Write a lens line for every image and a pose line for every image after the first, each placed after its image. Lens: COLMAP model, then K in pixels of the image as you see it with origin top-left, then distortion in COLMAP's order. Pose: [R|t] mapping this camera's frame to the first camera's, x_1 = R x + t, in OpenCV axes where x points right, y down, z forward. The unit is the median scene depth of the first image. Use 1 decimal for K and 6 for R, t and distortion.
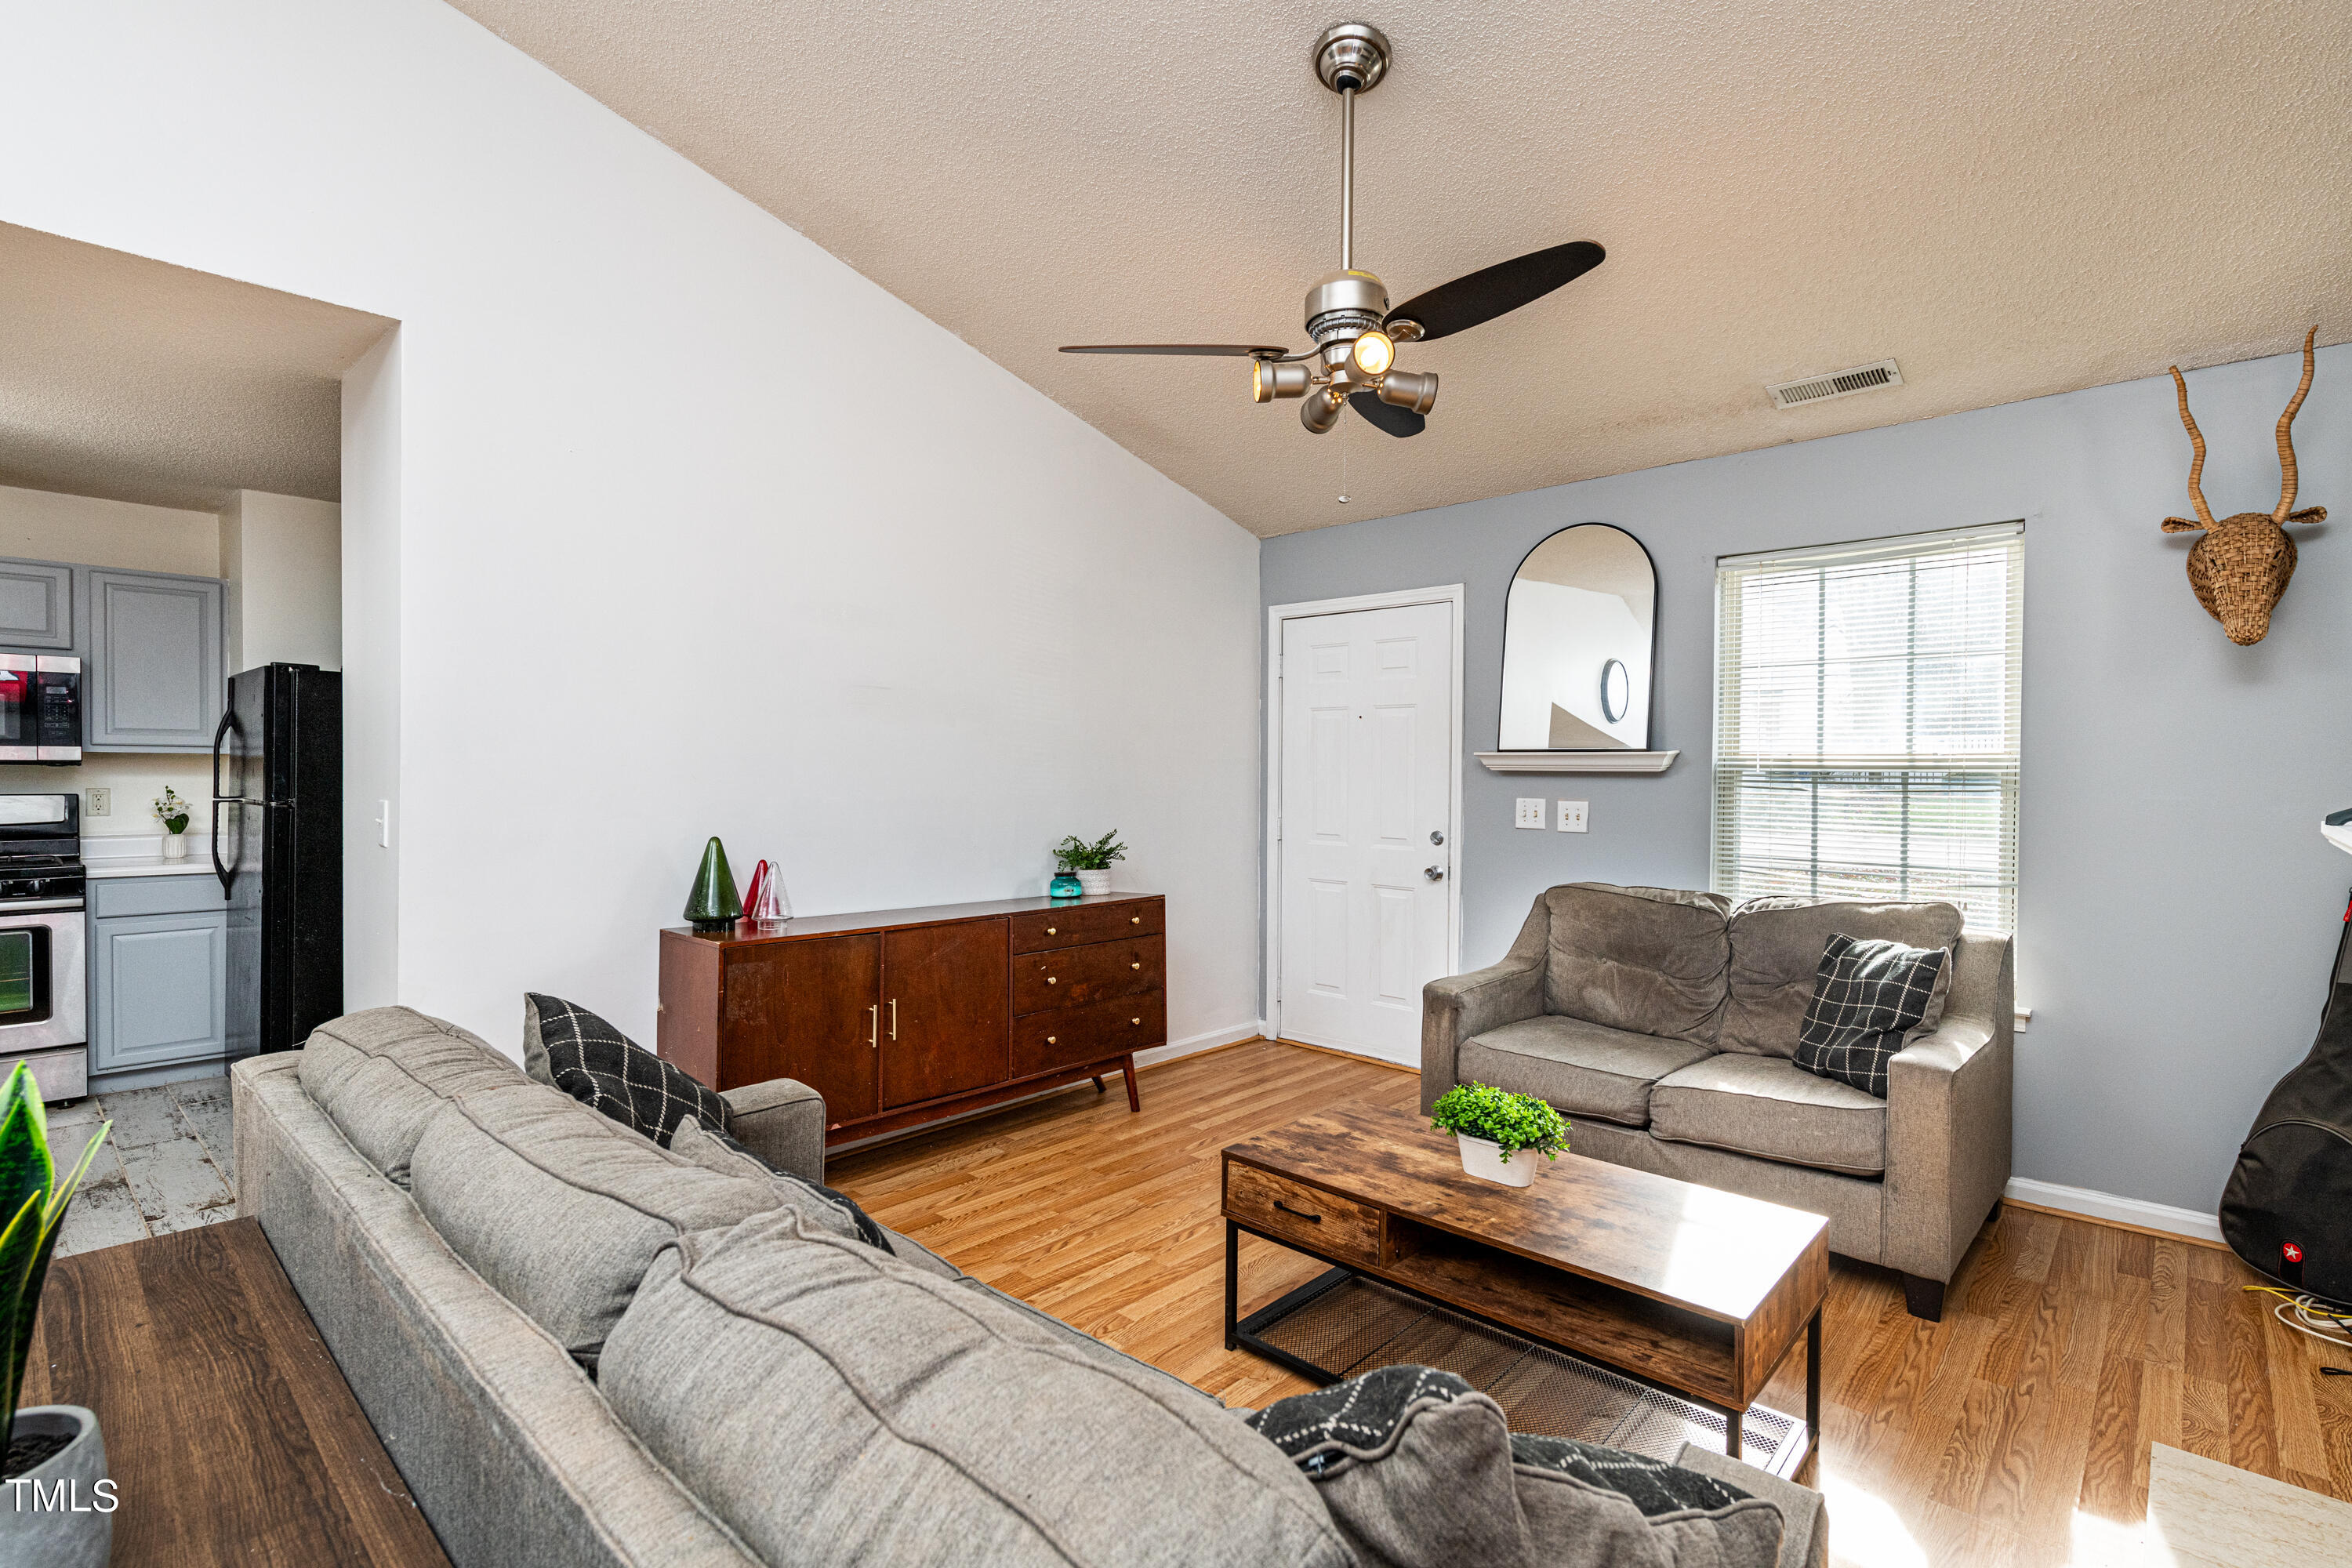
lens RADIAL K [[1093.7, 0, 1176.9], [0, 1093.7, 778.8], [0, 0, 1]] dist [0.003779, -0.001426]
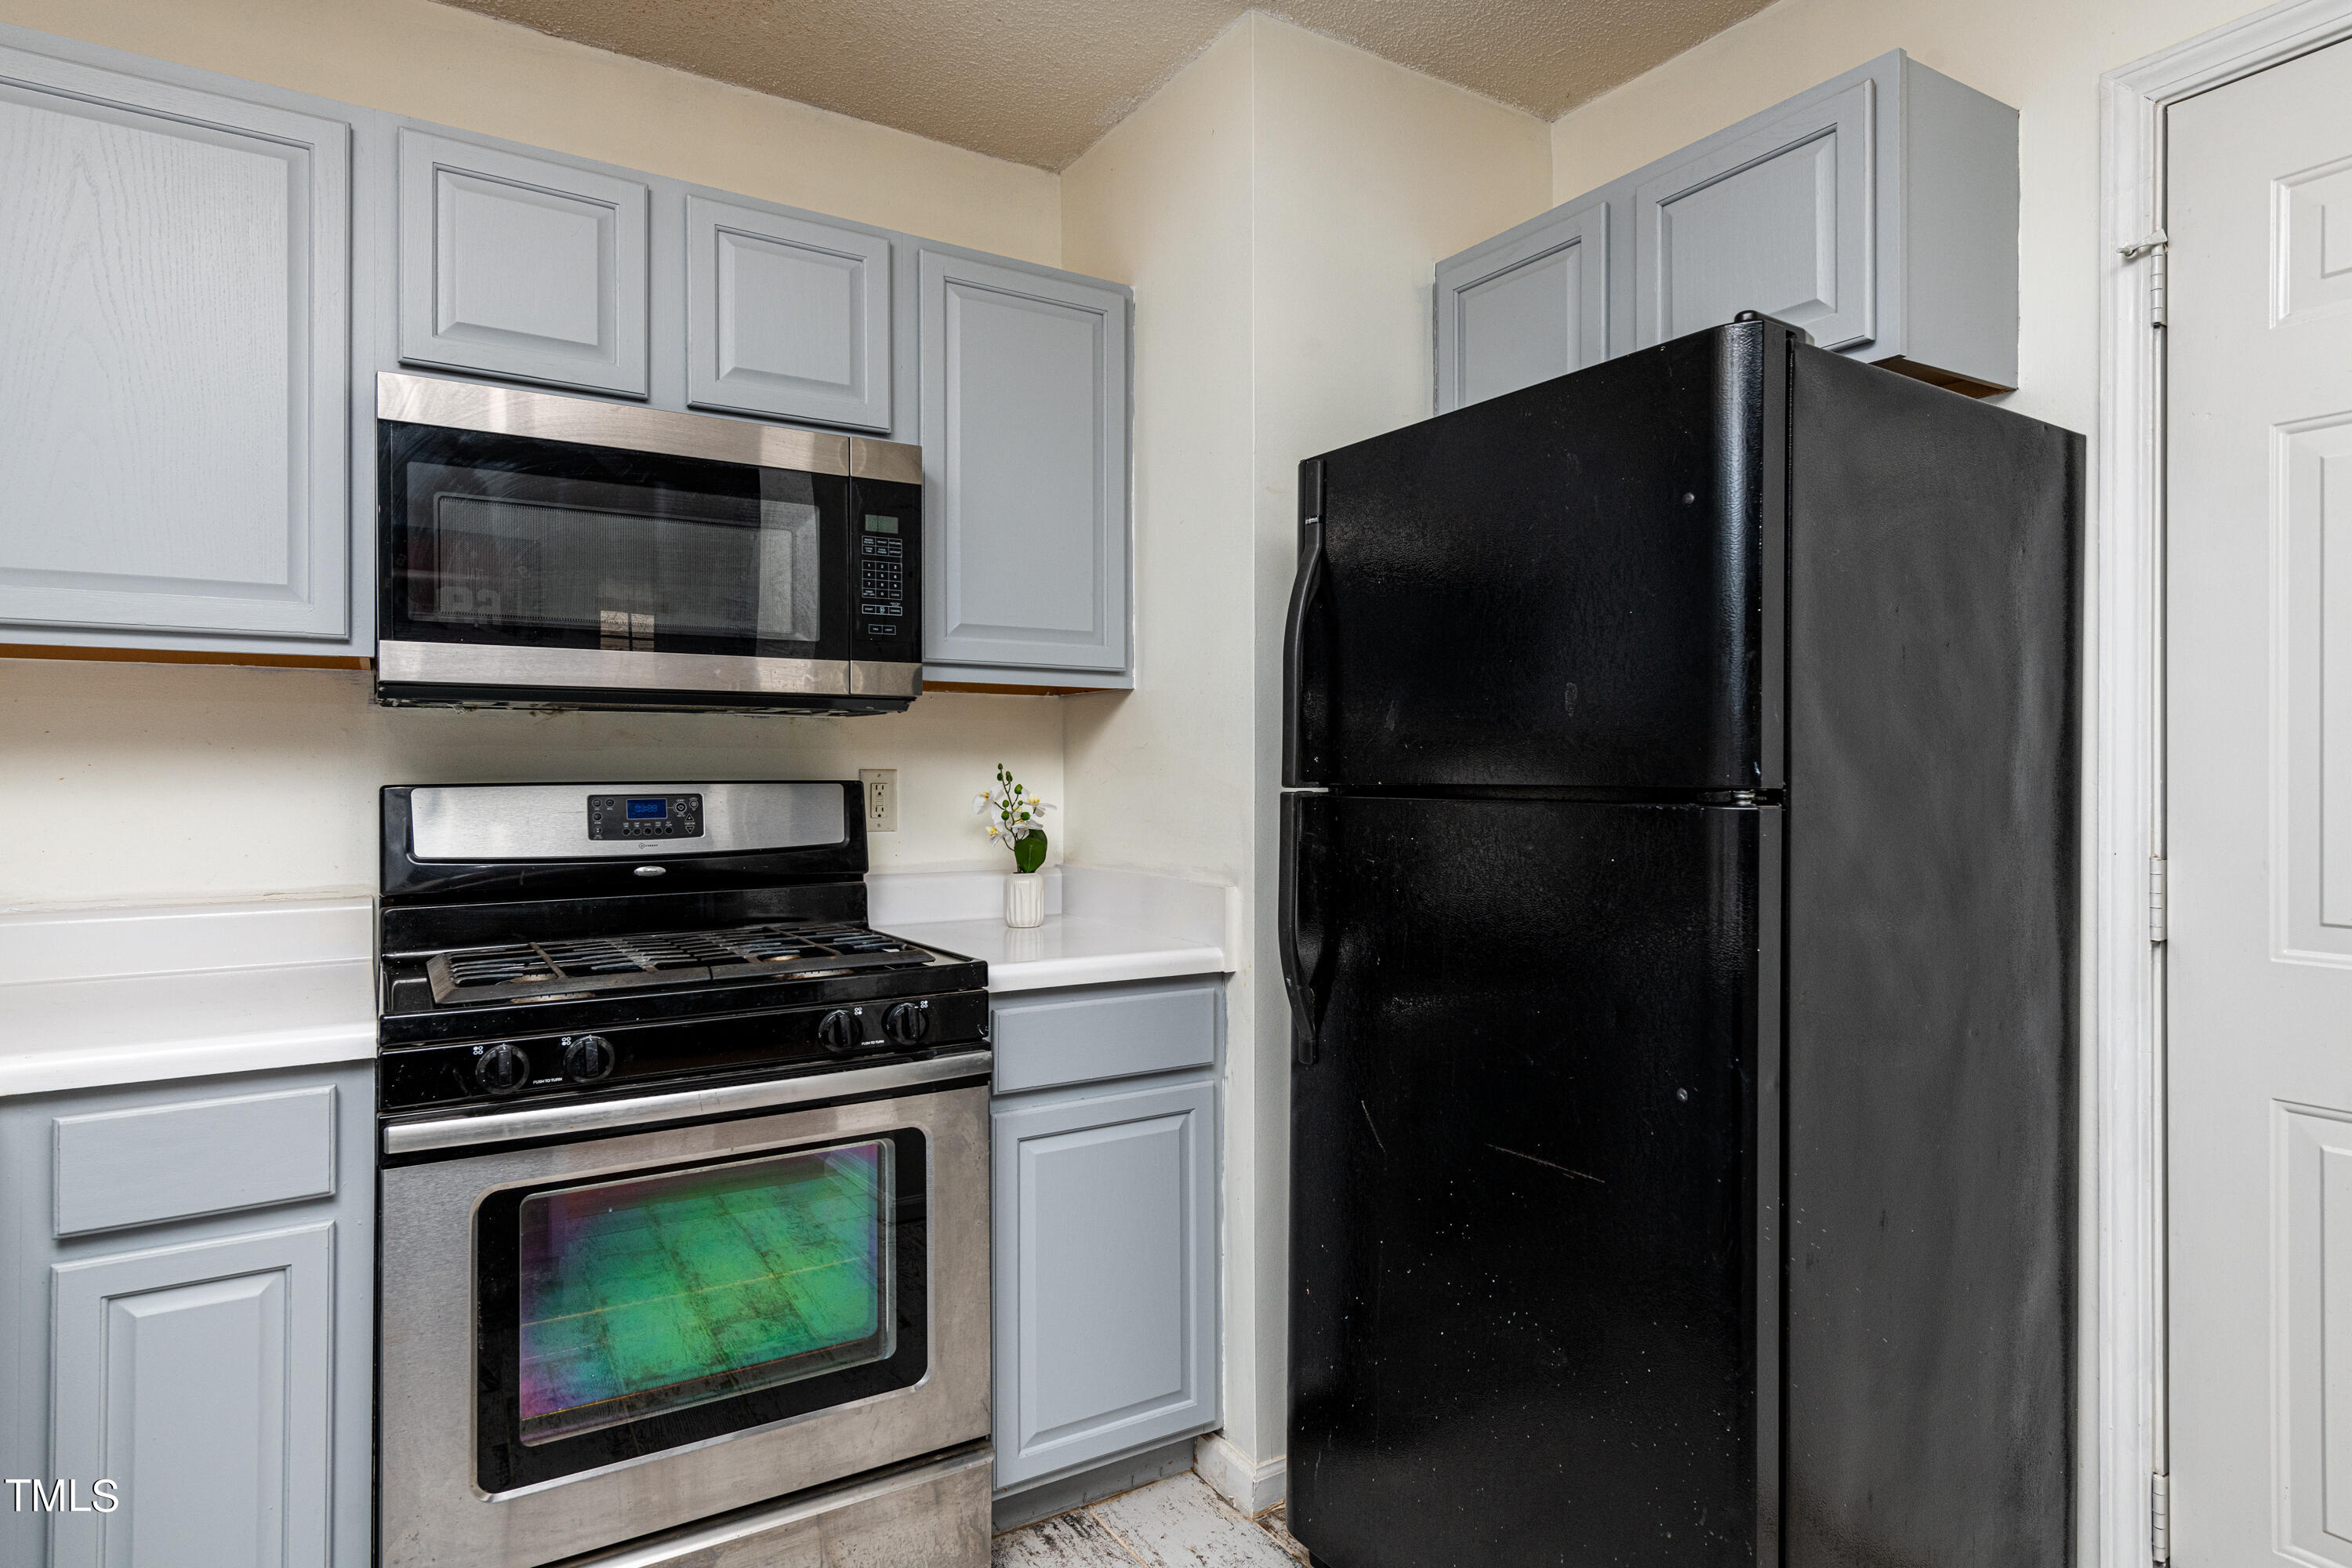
lens RADIAL K [[1285.7, 0, 1175.8], [0, 1285.7, 762.9], [0, 0, 1]] dist [0.008603, -0.006839]
pose [[0.968542, -0.005494, -0.248788, -0.798573], [0.001681, 0.999878, -0.015534, 0.015647], [0.248843, 0.014627, 0.968433, 0.566014]]
